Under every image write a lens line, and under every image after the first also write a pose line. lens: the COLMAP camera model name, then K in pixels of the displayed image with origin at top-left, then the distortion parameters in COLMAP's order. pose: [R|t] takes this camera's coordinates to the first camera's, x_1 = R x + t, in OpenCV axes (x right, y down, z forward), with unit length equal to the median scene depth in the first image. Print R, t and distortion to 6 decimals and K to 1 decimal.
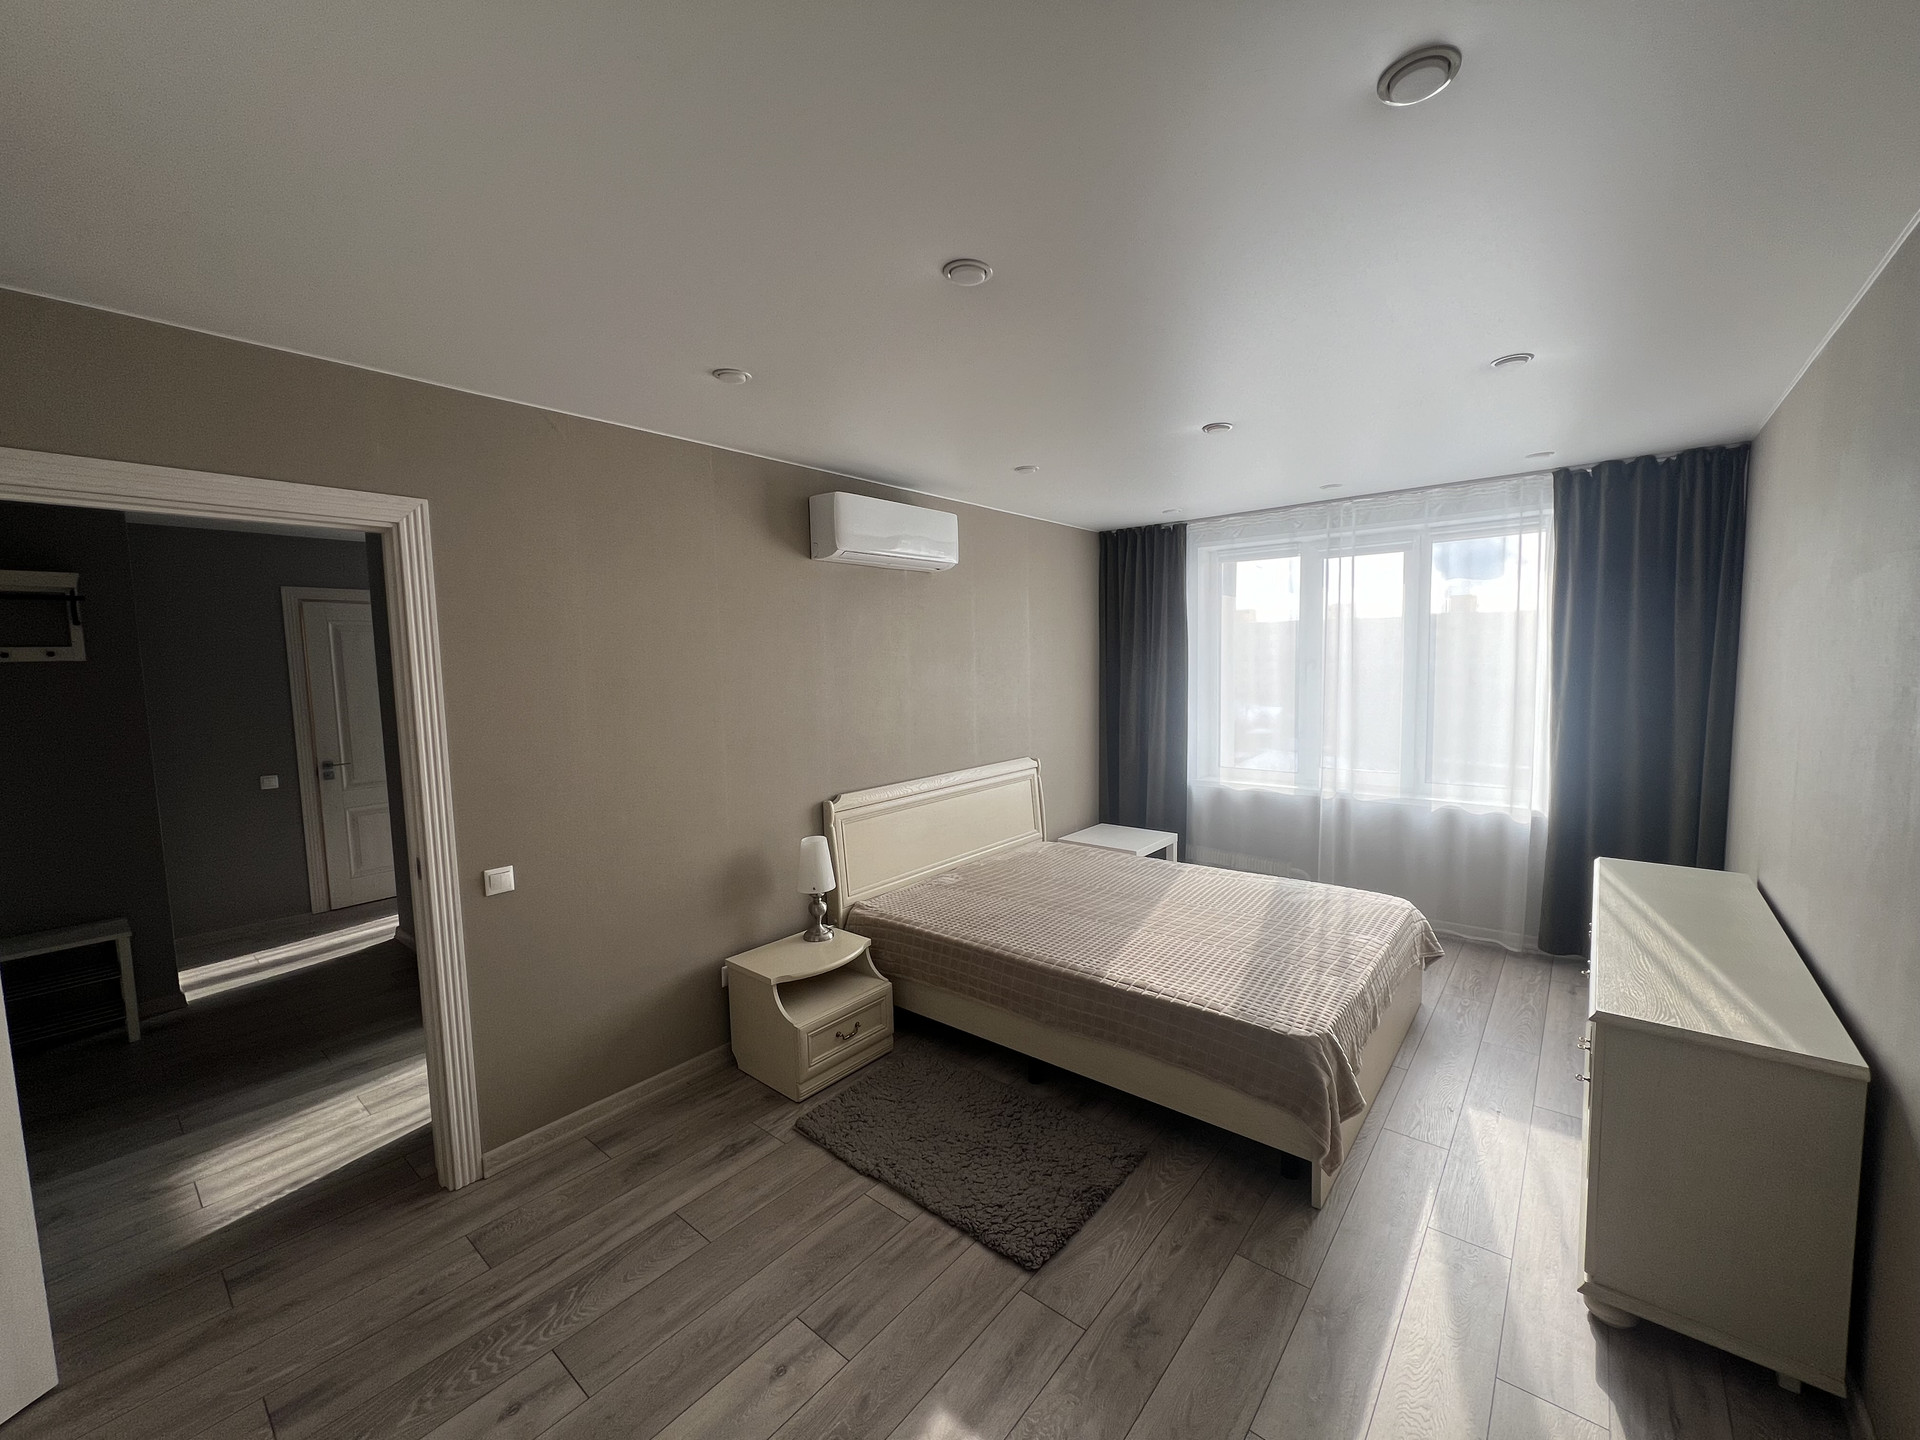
lens RADIAL K [[761.9, 0, 960.4], [0, 761.9, 724.8], [0, 0, 1]] dist [-0.001729, -0.000091]
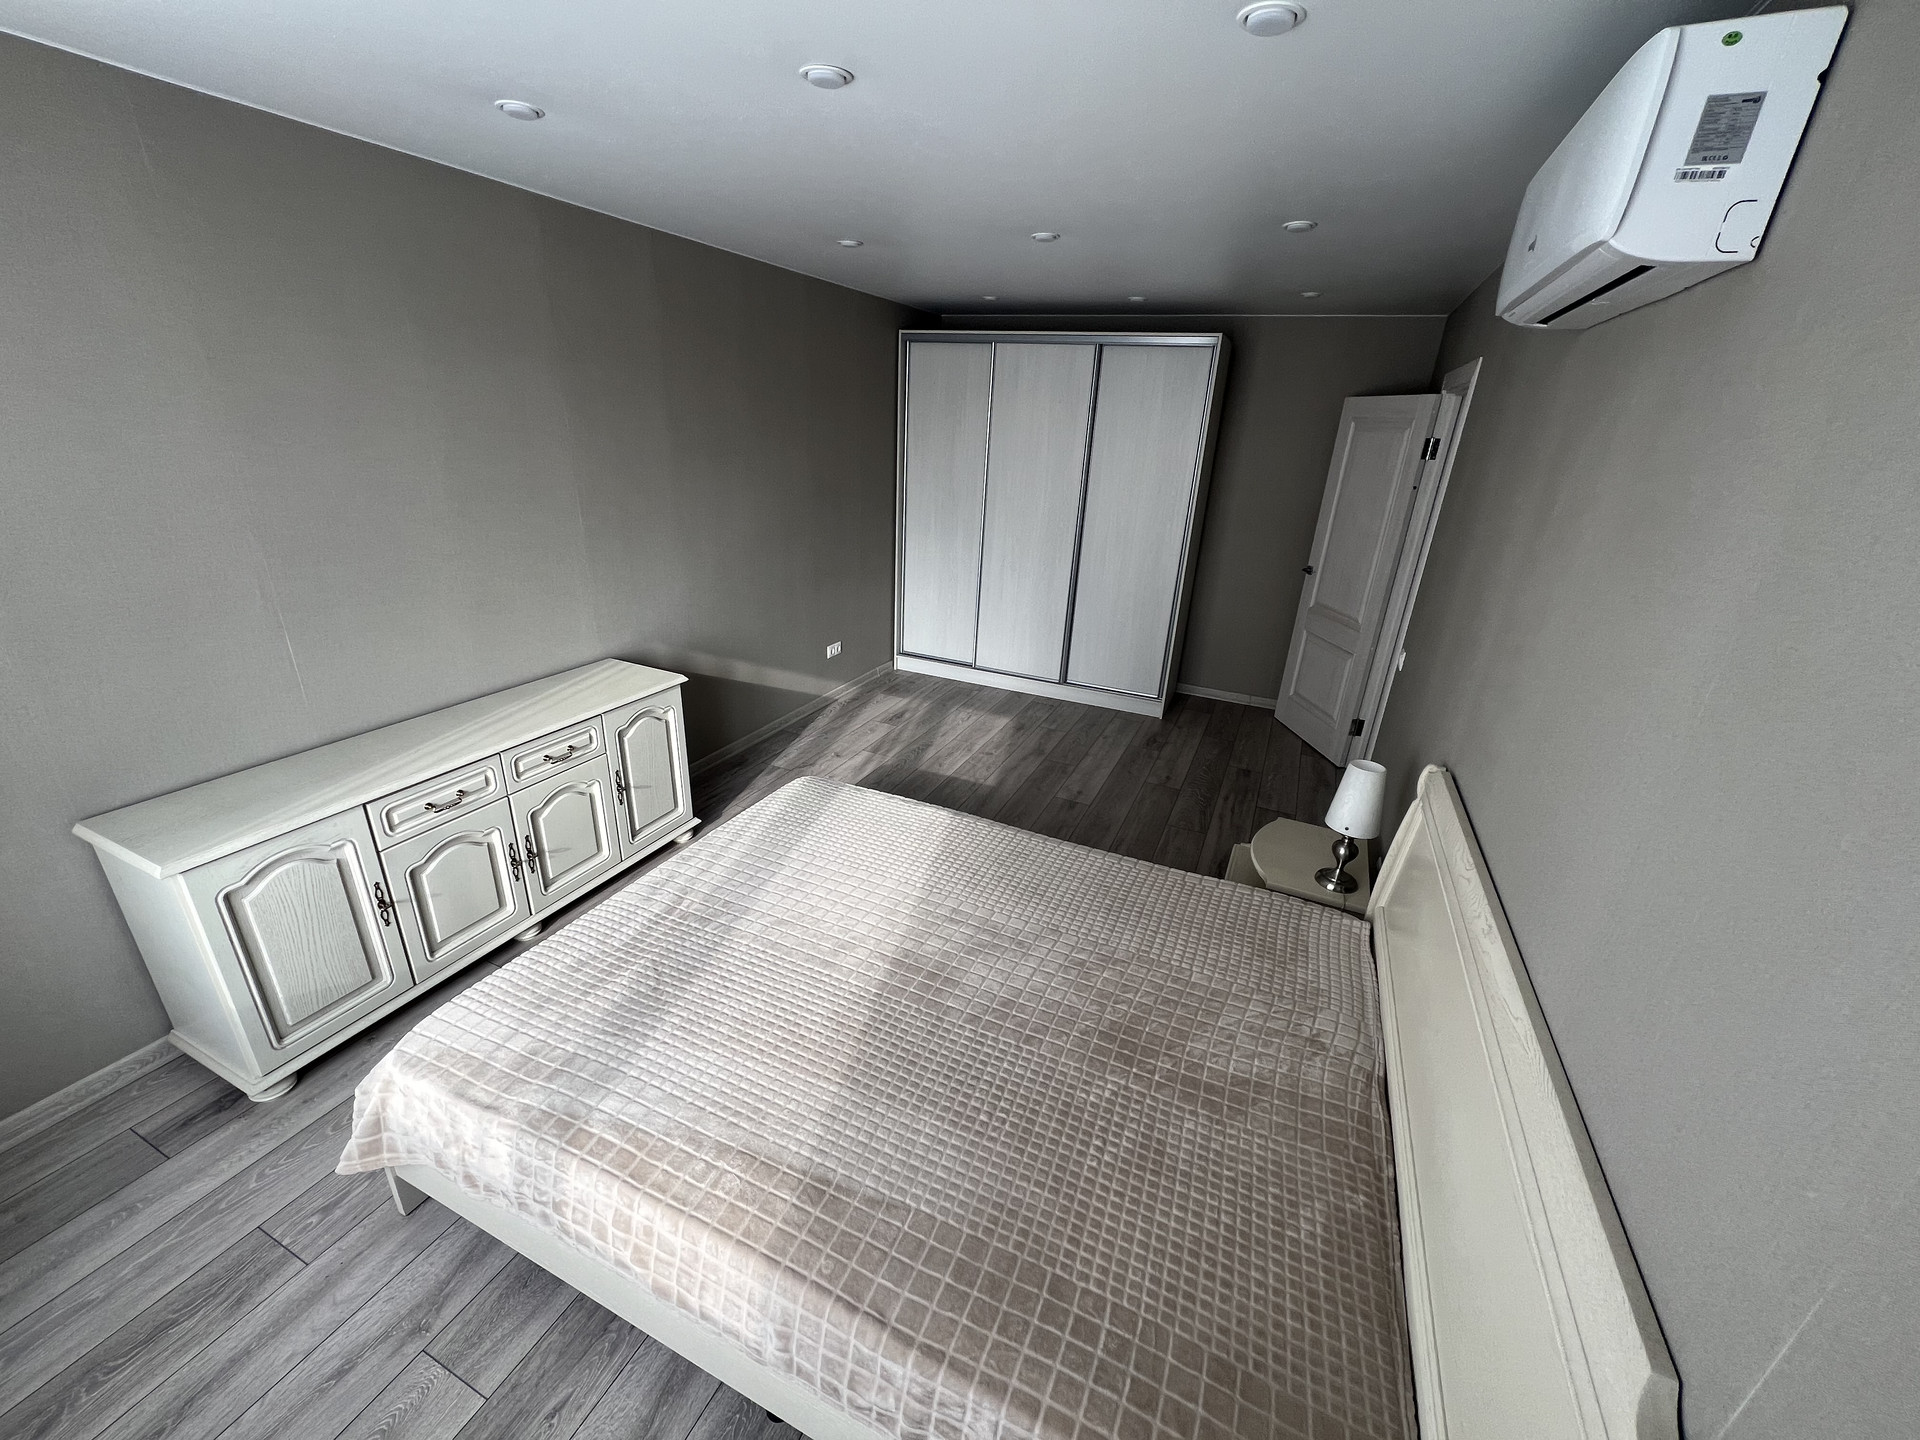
lens RADIAL K [[761.0, 0, 959.8], [0, 761.0, 724.5], [0, 0, 1]] dist [-0.001647, -0.000116]
pose [[-0.963266, 0.074014, -0.258150, 0.331619], [-0.054283, 0.887766, 0.457083, -0.173206], [0.263007, 0.454305, -0.851137, 1.334517]]
